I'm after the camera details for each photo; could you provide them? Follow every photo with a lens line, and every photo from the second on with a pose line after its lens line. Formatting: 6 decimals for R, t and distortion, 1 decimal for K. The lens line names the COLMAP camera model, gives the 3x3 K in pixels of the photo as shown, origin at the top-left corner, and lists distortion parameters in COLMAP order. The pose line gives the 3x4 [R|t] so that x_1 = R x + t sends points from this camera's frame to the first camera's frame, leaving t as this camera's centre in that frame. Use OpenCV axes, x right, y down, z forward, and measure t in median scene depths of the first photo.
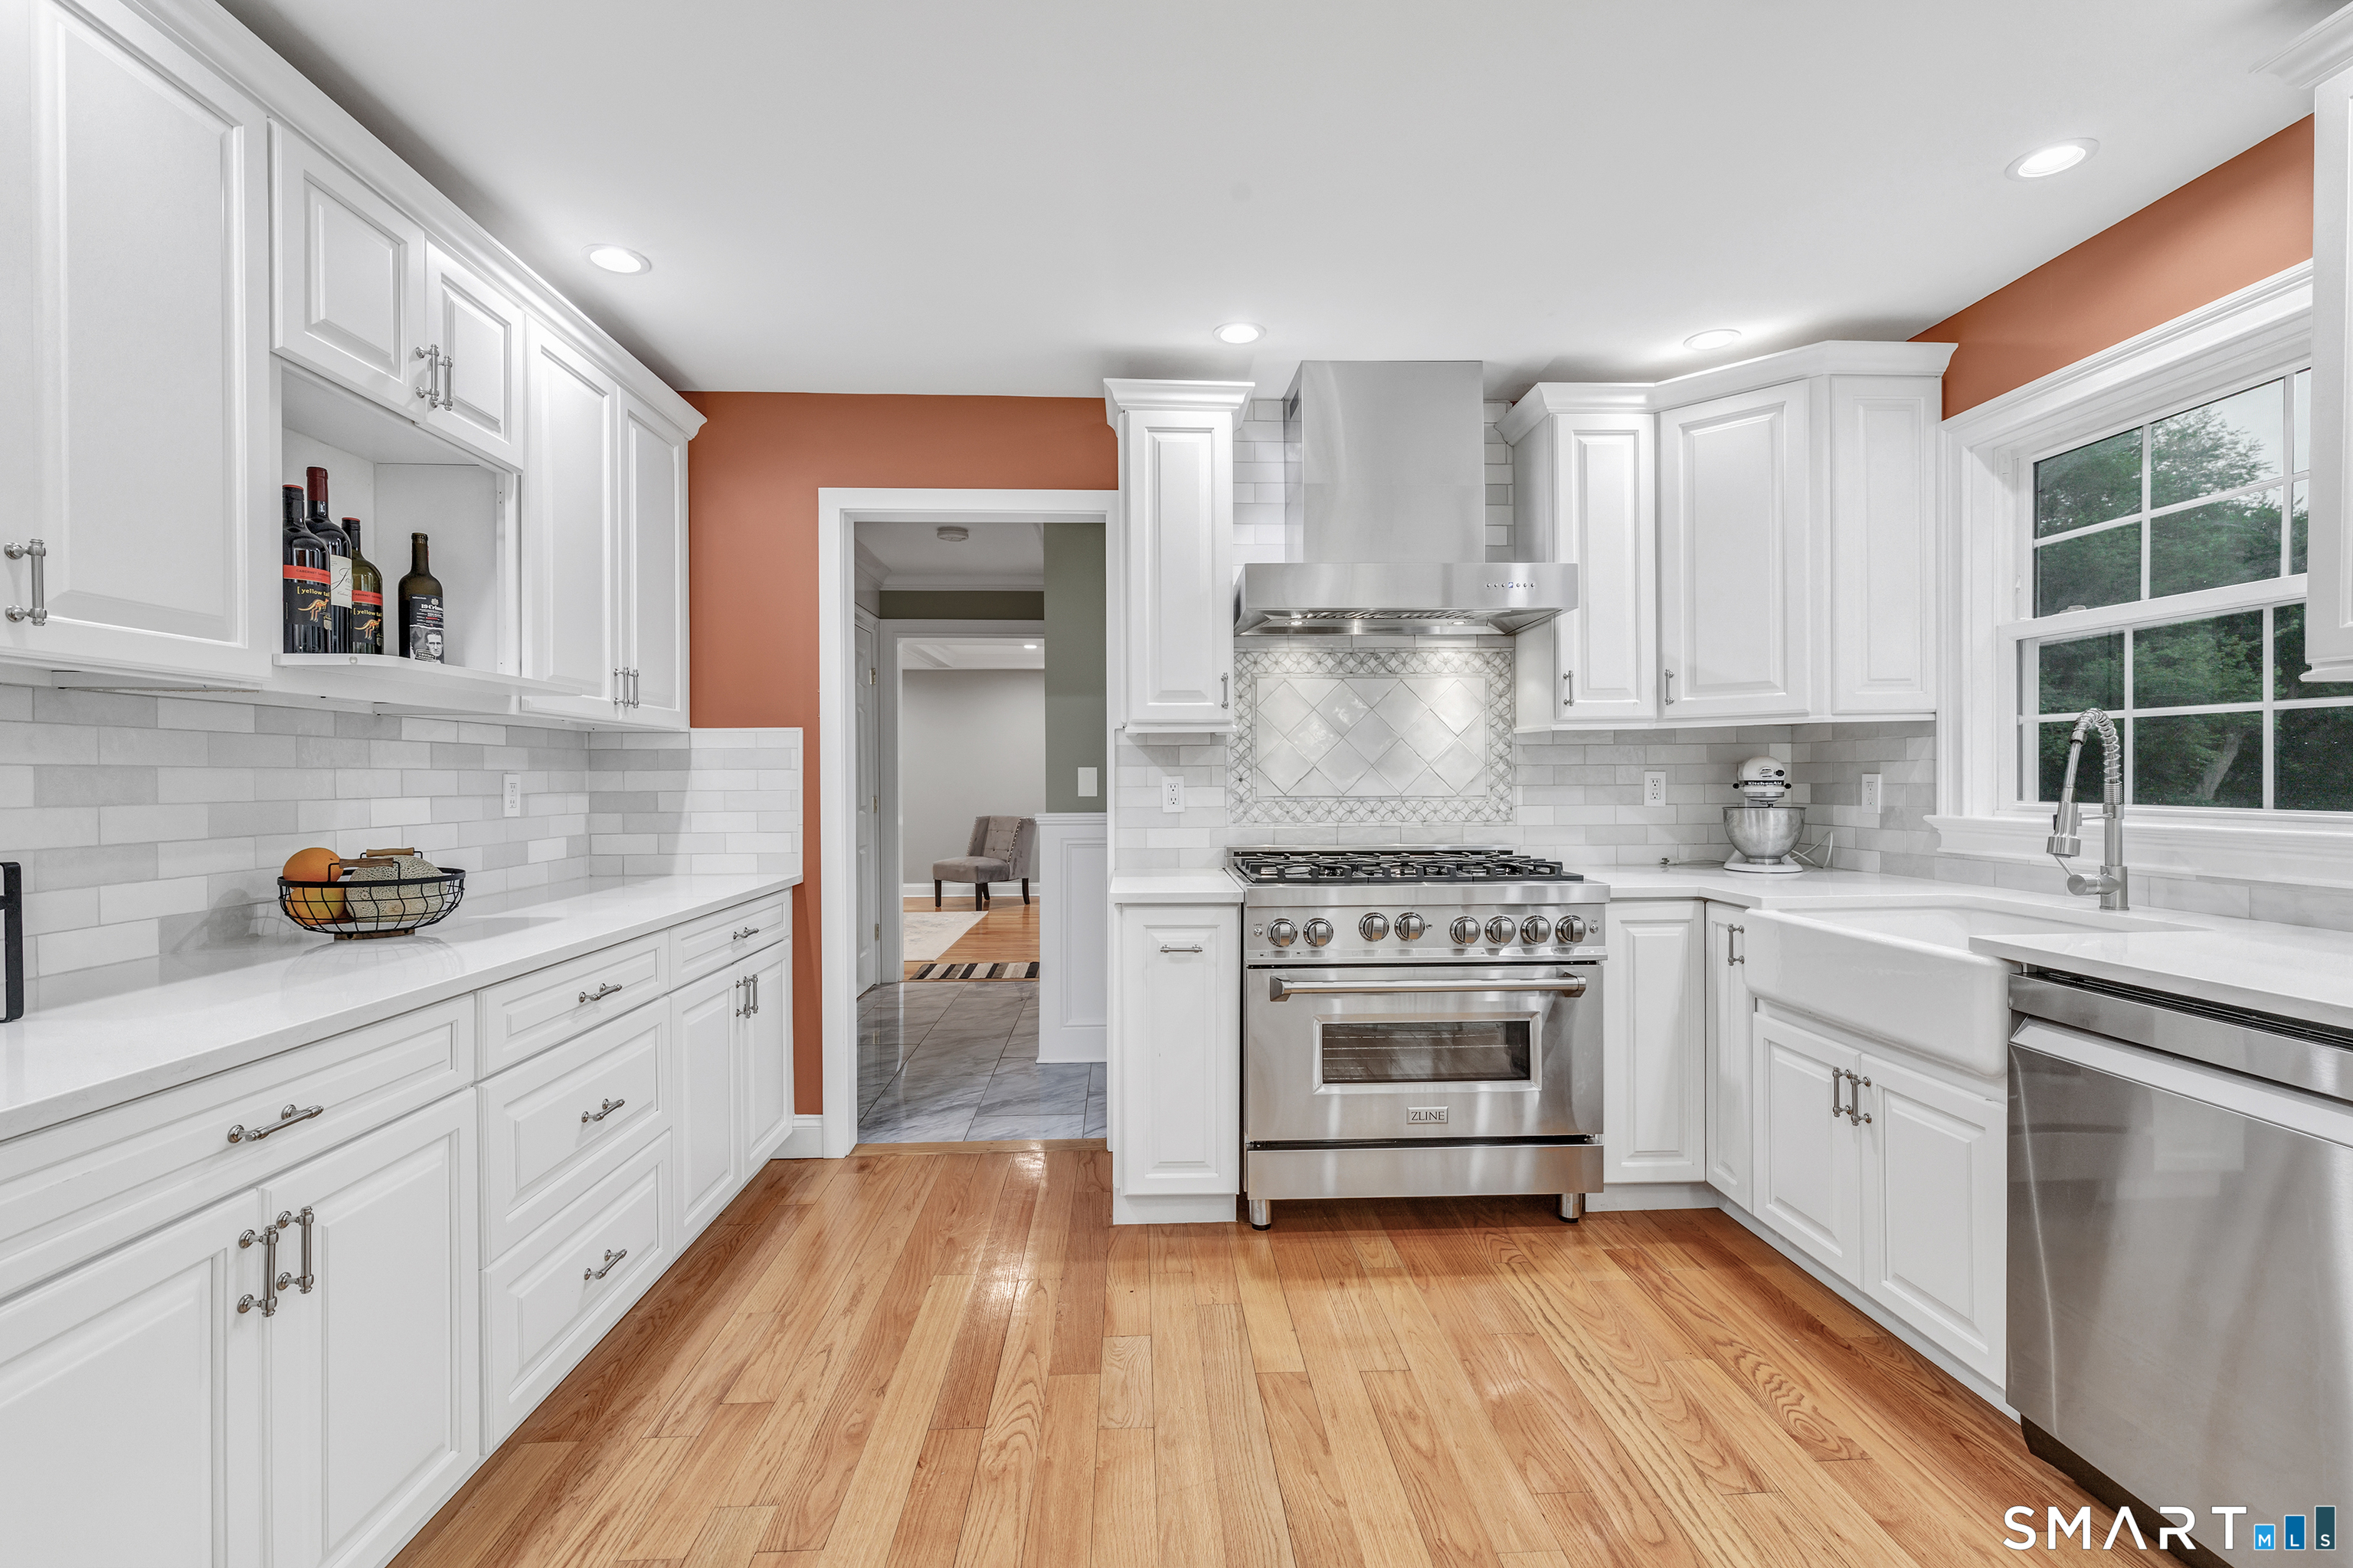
lens RADIAL K [[1077.1, 0, 1150.6], [0, 1077.1, 788.2], [0, 0, 1]] dist [0.000025, 0.000943]
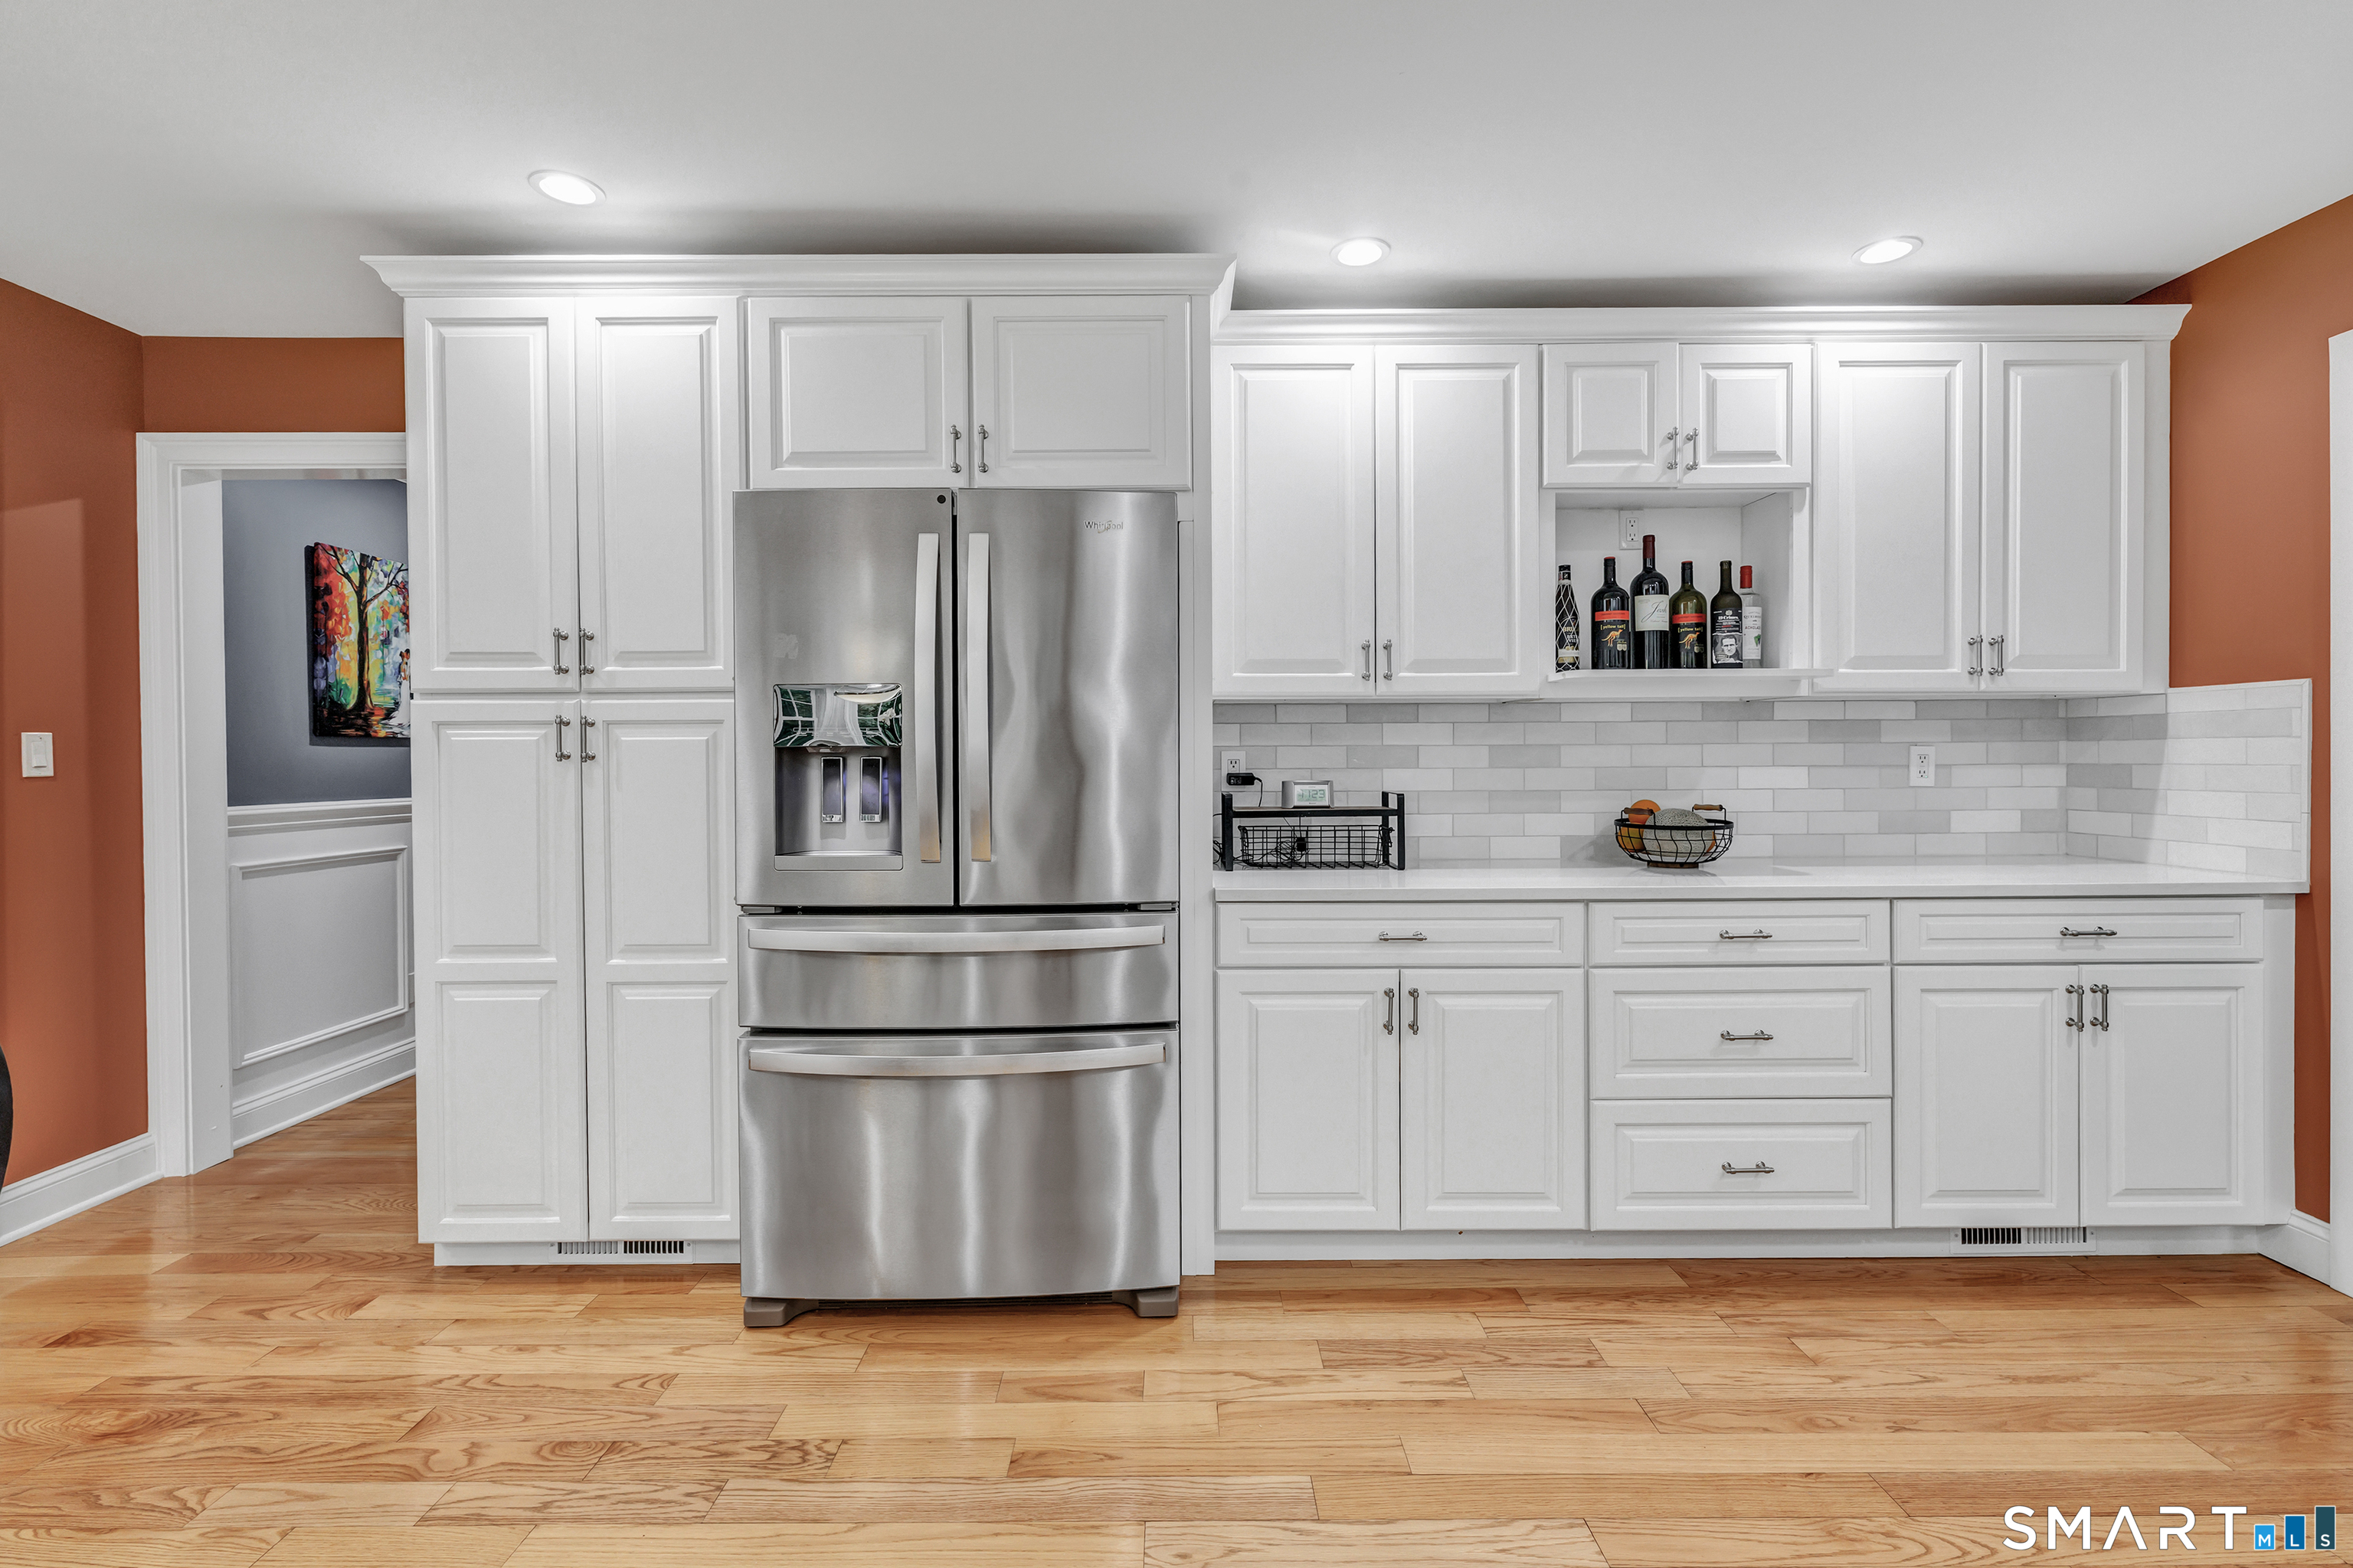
lens RADIAL K [[1077.1, 0, 1190.9], [0, 1077.1, 759.4], [0, 0, 1]] dist [0.000025, 0.000943]
pose [[-0.039482, 0.007683, -0.999191, 0.636361], [-0.003317, 0.999964, 0.007820, -0.007468], [0.999215, 0.003623, -0.039455, 0.414977]]
